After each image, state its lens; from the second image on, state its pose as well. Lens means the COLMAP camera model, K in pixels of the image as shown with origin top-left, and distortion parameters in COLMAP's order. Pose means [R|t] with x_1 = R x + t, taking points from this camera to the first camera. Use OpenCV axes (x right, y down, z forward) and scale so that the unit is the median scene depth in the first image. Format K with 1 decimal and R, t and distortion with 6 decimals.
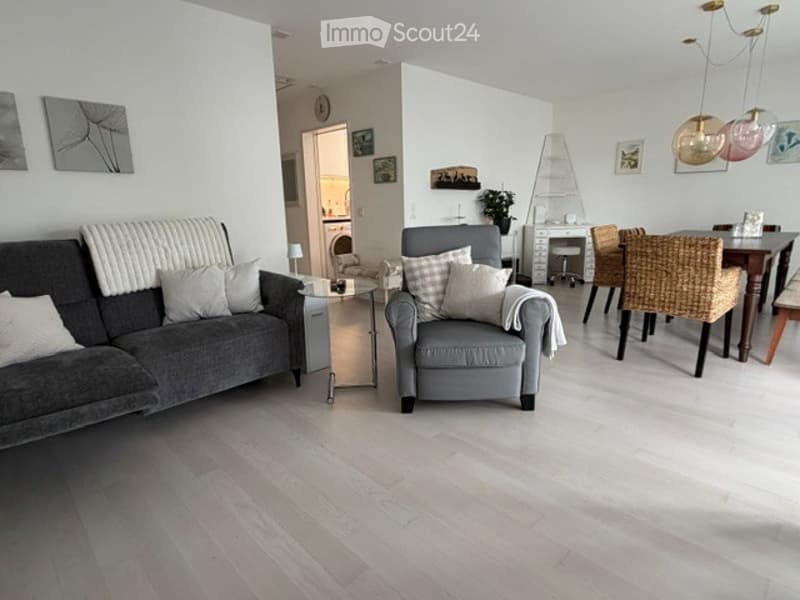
lens RADIAL K [[443.1, 0, 397.9], [0, 443.1, 297.0], [0, 0, 1]] dist [-0.005910, -0.001142]
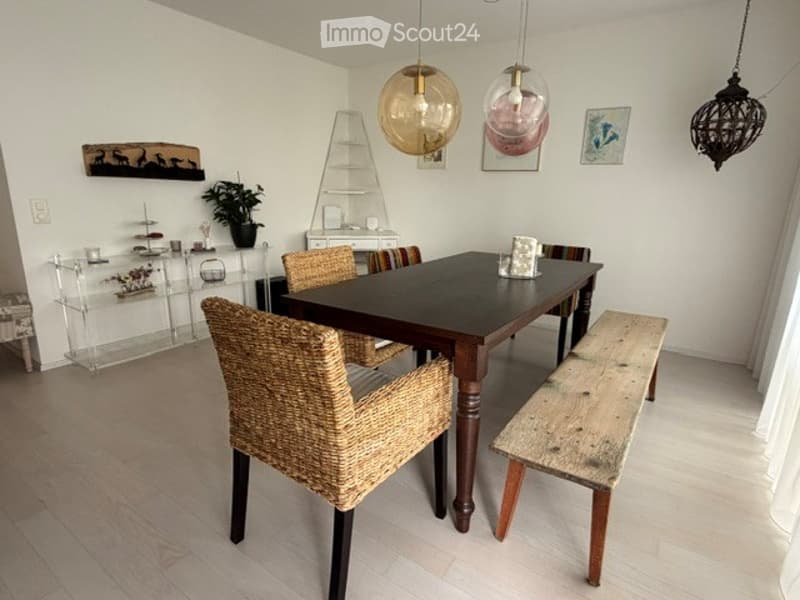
lens RADIAL K [[455.5, 0, 398.3], [0, 455.5, 292.5], [0, 0, 1]] dist [-0.002716, -0.000364]
pose [[0.977600, -0.004156, 0.210429, 0.364601], [0.002341, 0.999958, 0.008871, -0.088966], [-0.210457, -0.008179, 0.977569, 0.299843]]
